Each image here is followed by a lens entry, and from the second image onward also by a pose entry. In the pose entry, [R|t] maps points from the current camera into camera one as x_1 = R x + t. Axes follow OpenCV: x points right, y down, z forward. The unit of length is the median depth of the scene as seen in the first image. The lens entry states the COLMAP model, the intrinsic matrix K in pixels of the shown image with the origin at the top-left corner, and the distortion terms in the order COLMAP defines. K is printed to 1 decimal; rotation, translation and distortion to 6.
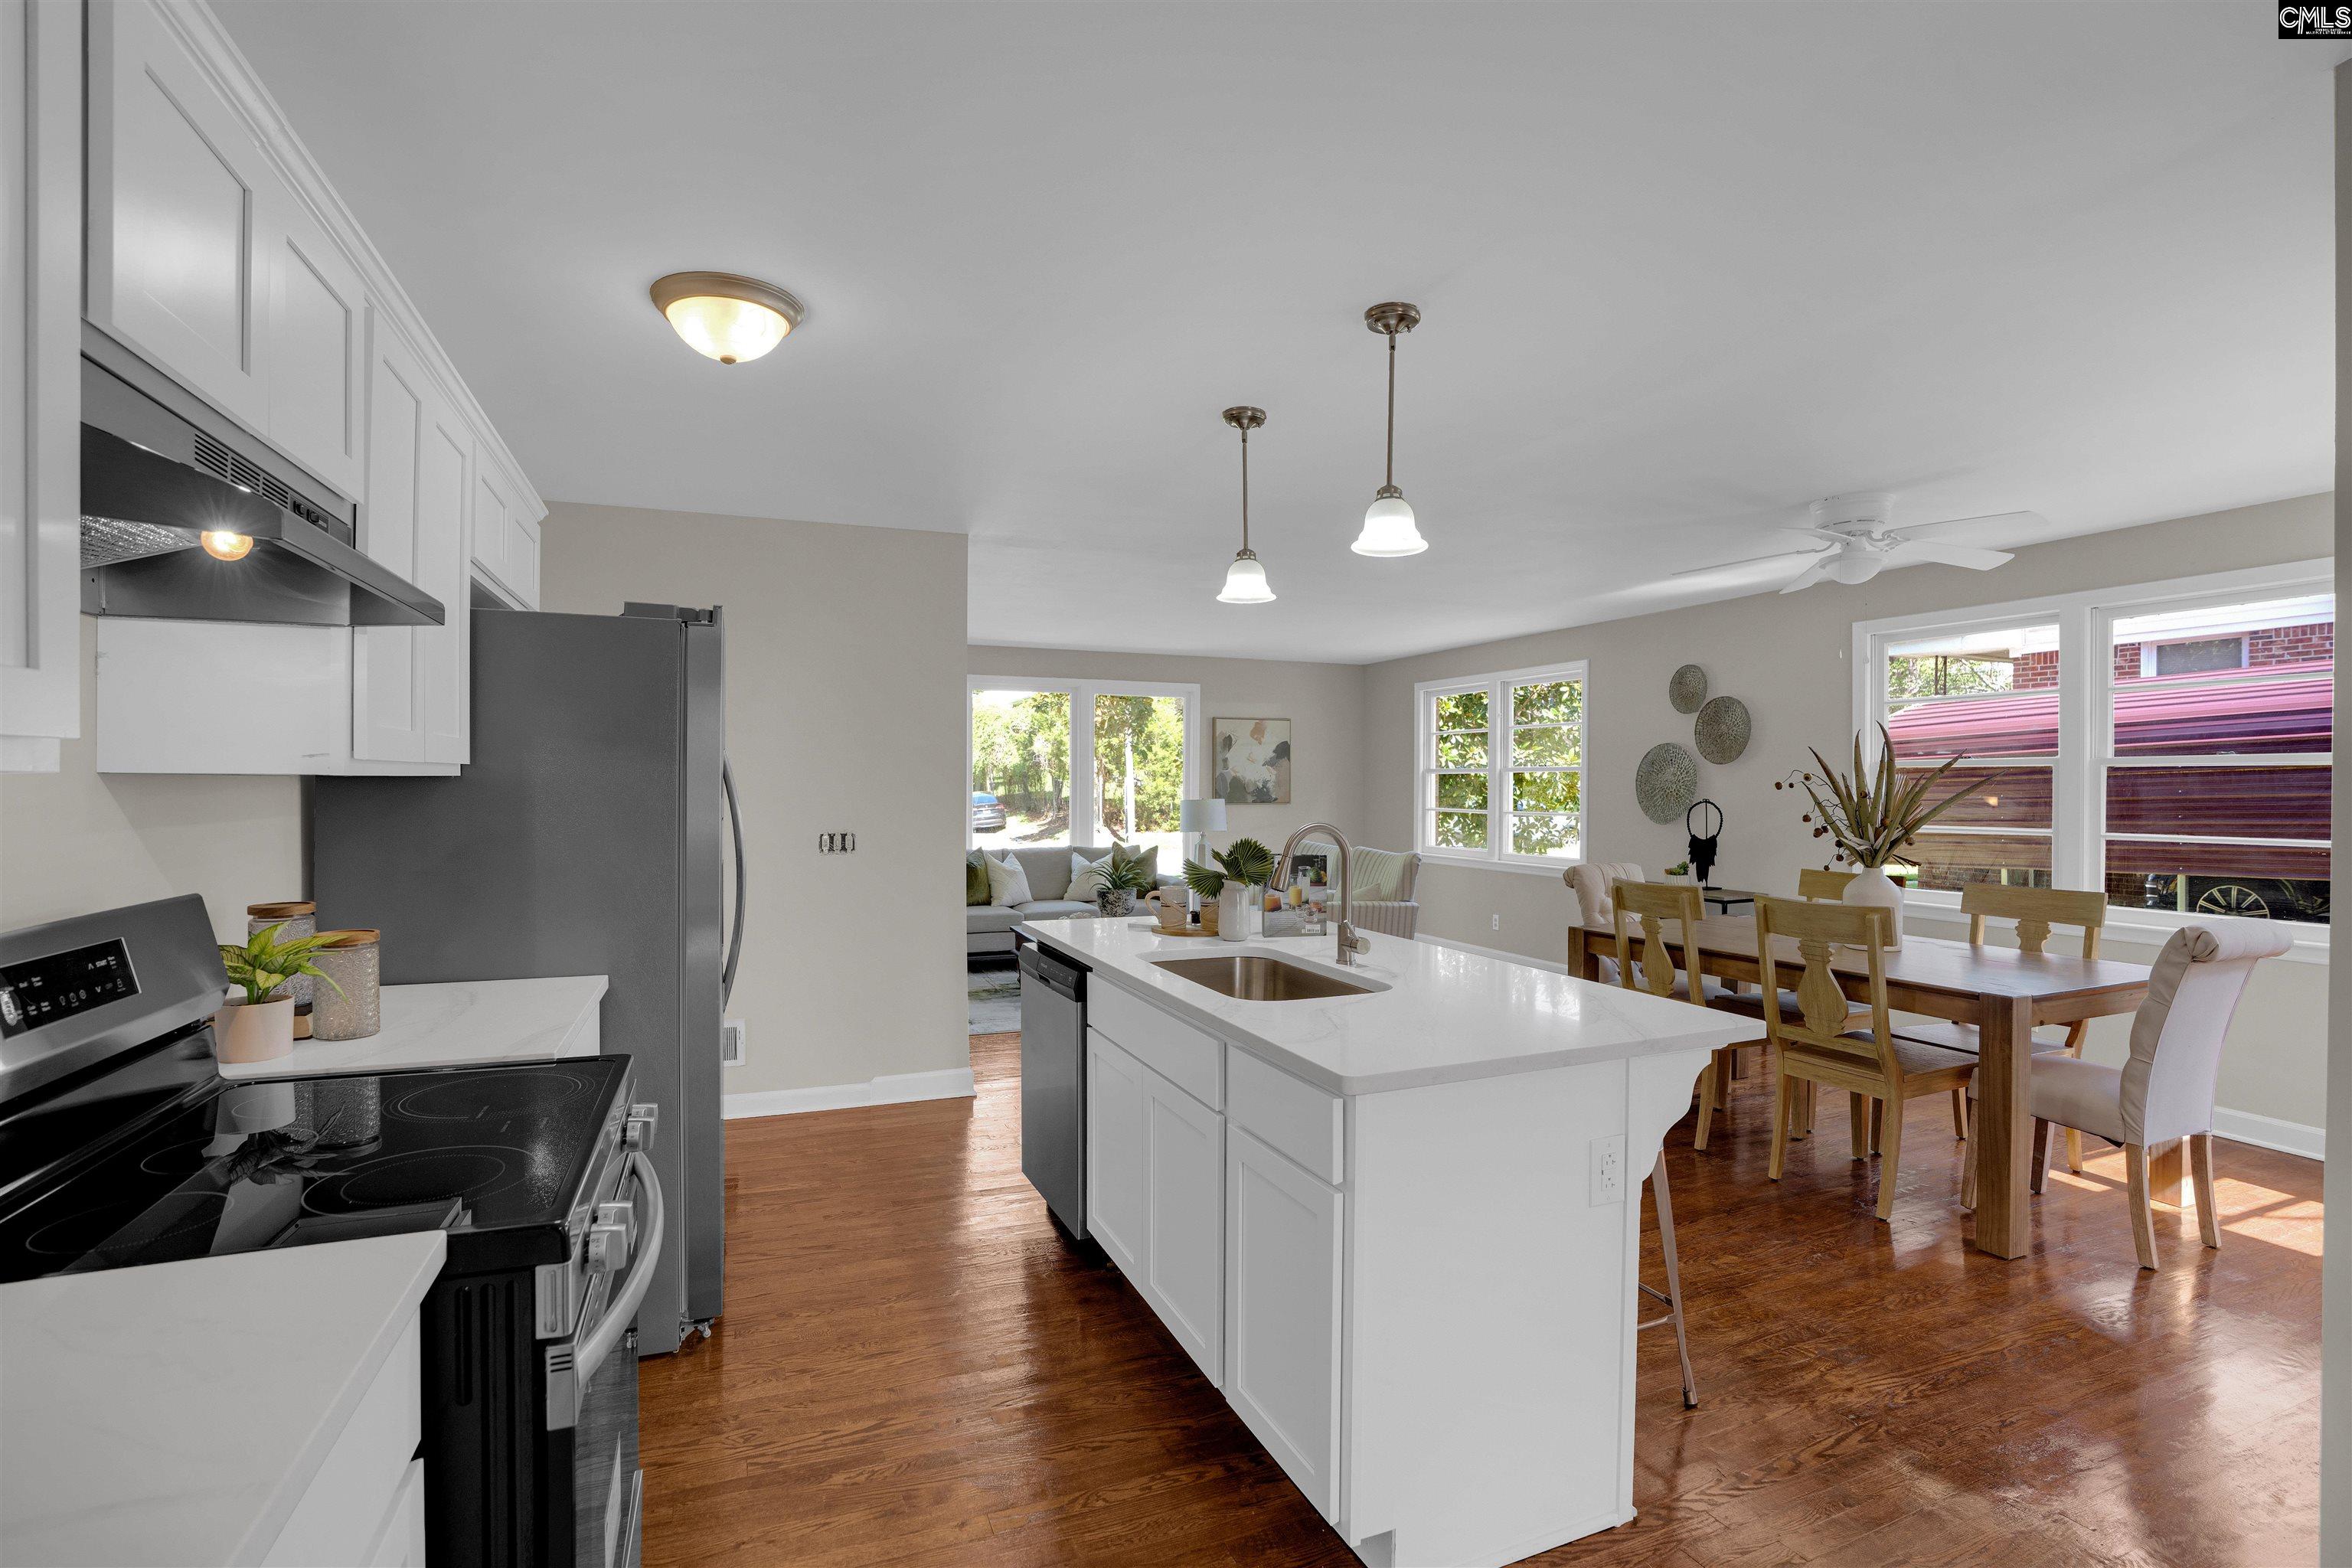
lens RADIAL K [[1099.9, 0, 1166.9], [0, 1099.9, 783.3], [0, 0, 1]] dist [-0.072639, 0.026977]
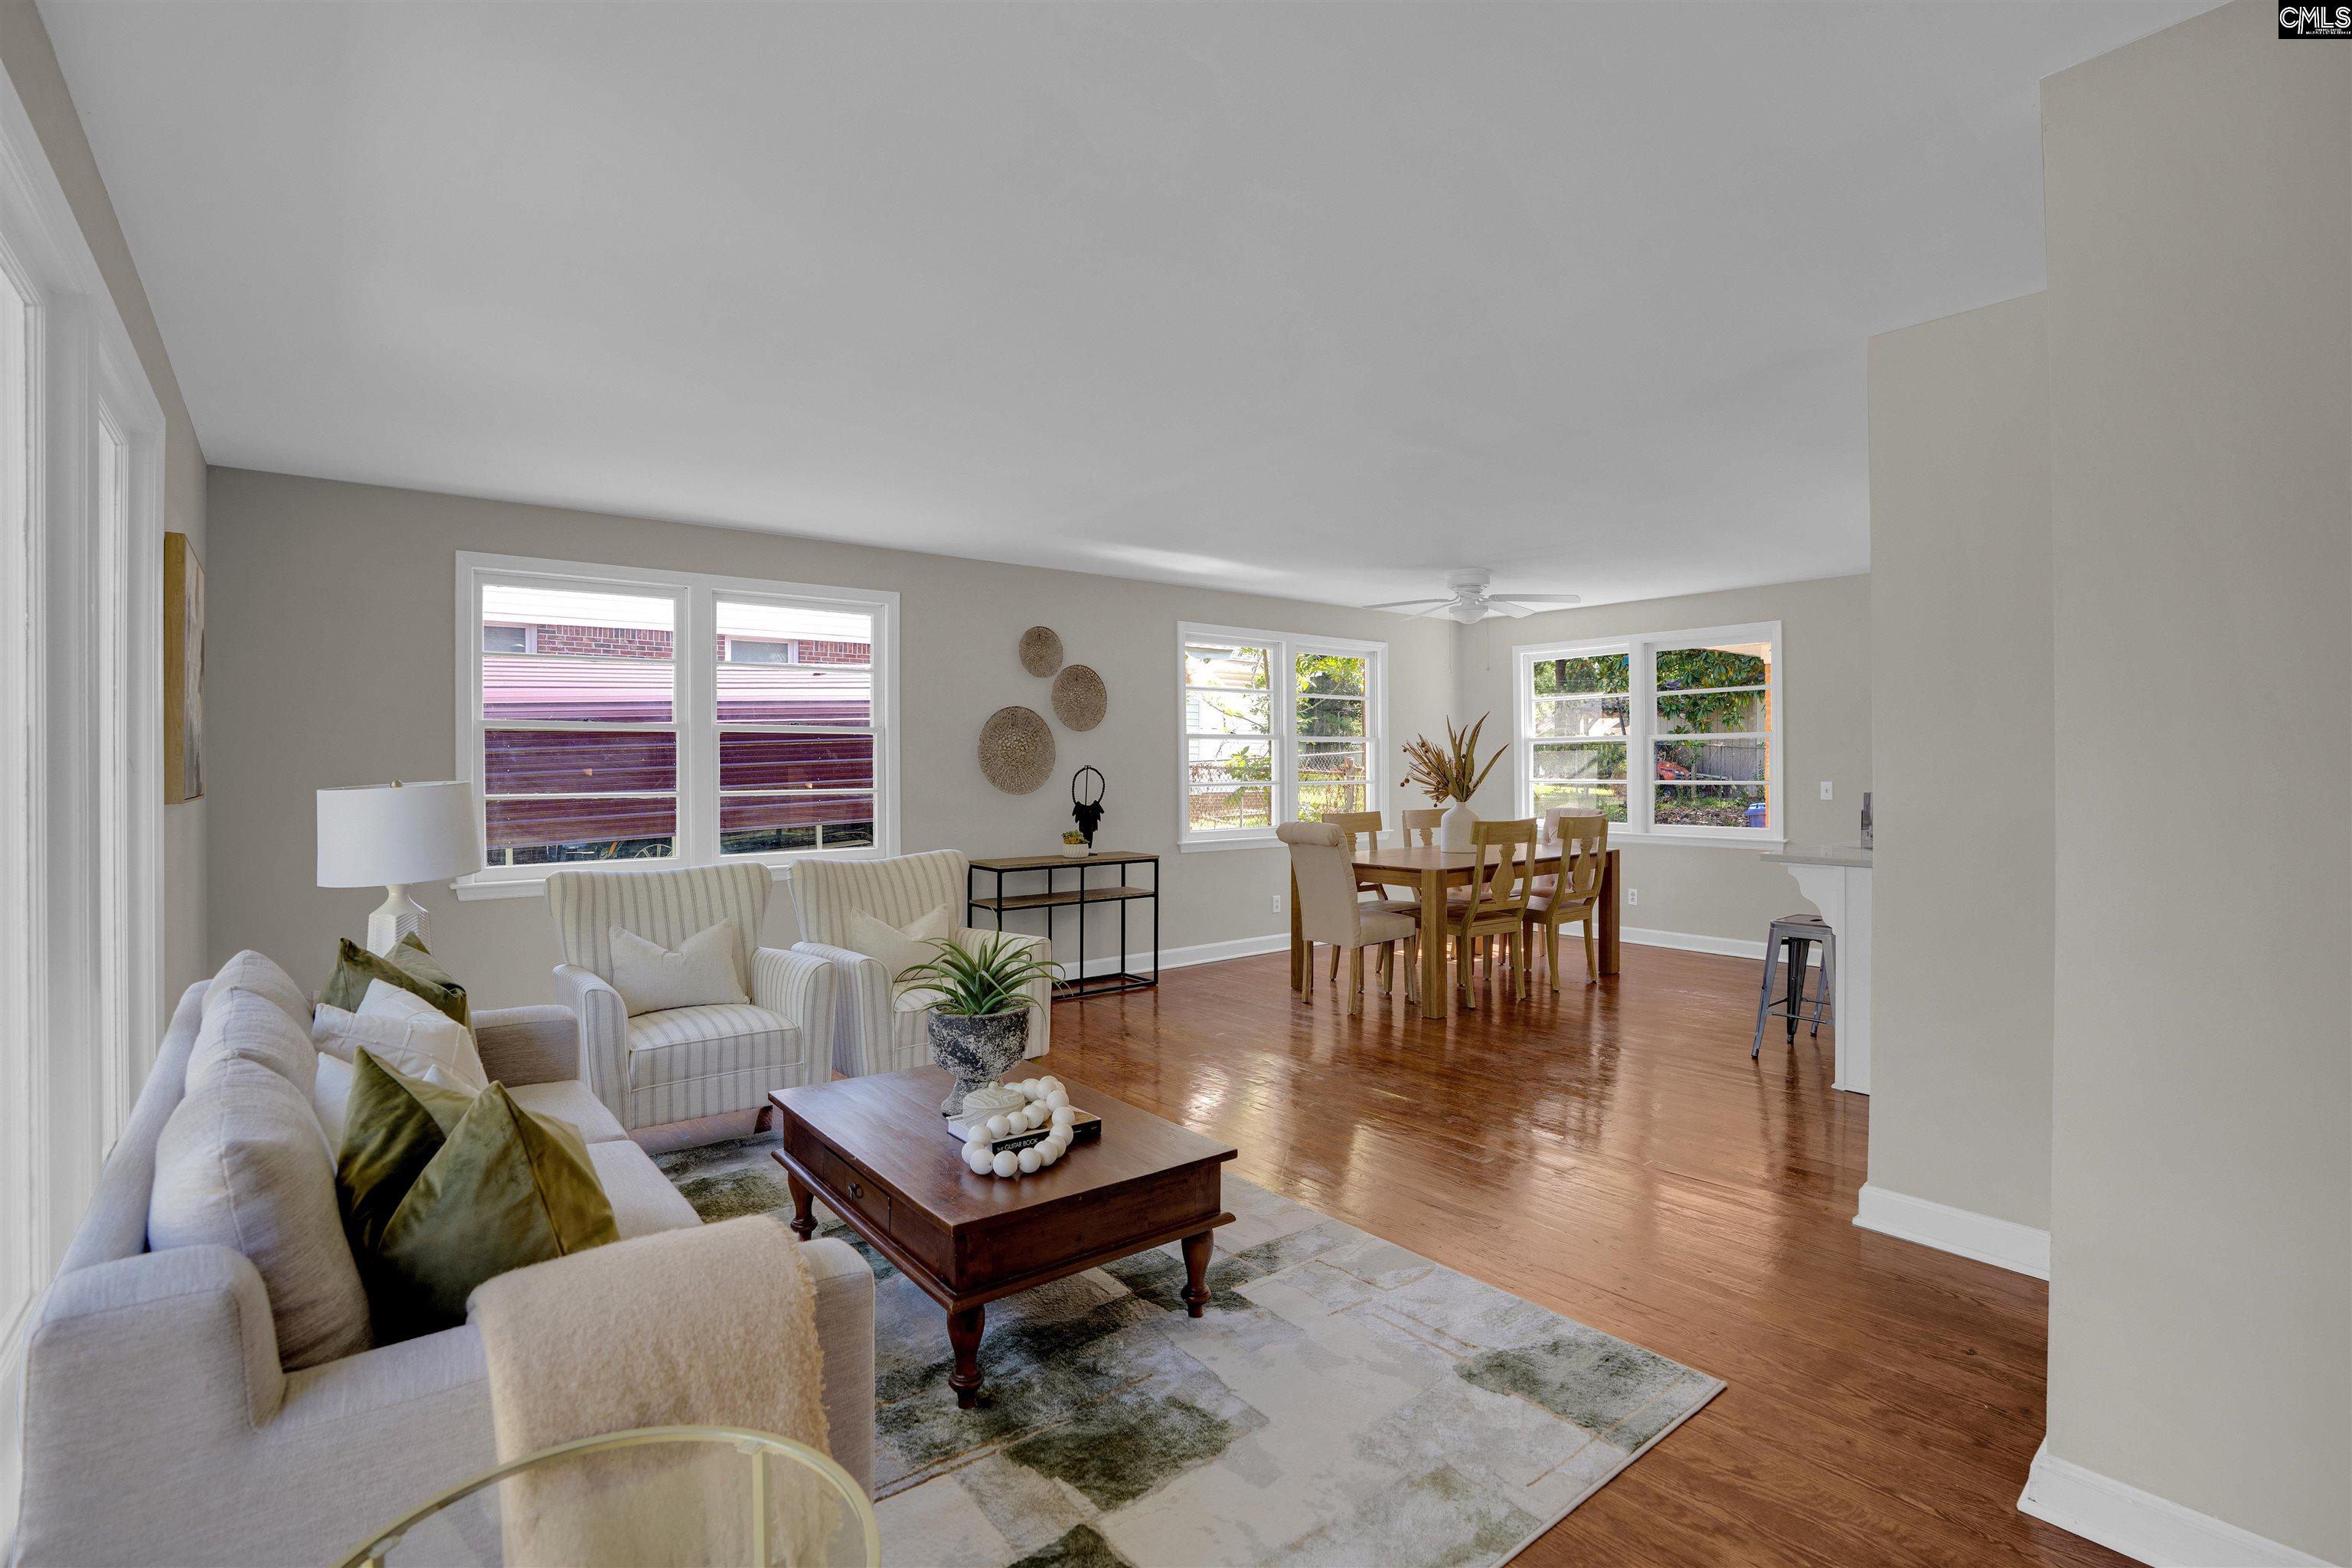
lens RADIAL K [[1099.9, 0, 1166.9], [0, 1099.9, 783.3], [0, 0, 1]] dist [-0.072639, 0.026977]
pose [[-0.289822, -0.018977, 0.956893, -0.656817], [0.003275, 0.999778, 0.020819, 0.014130], [-0.957075, 0.009168, -0.289695, 1.620139]]
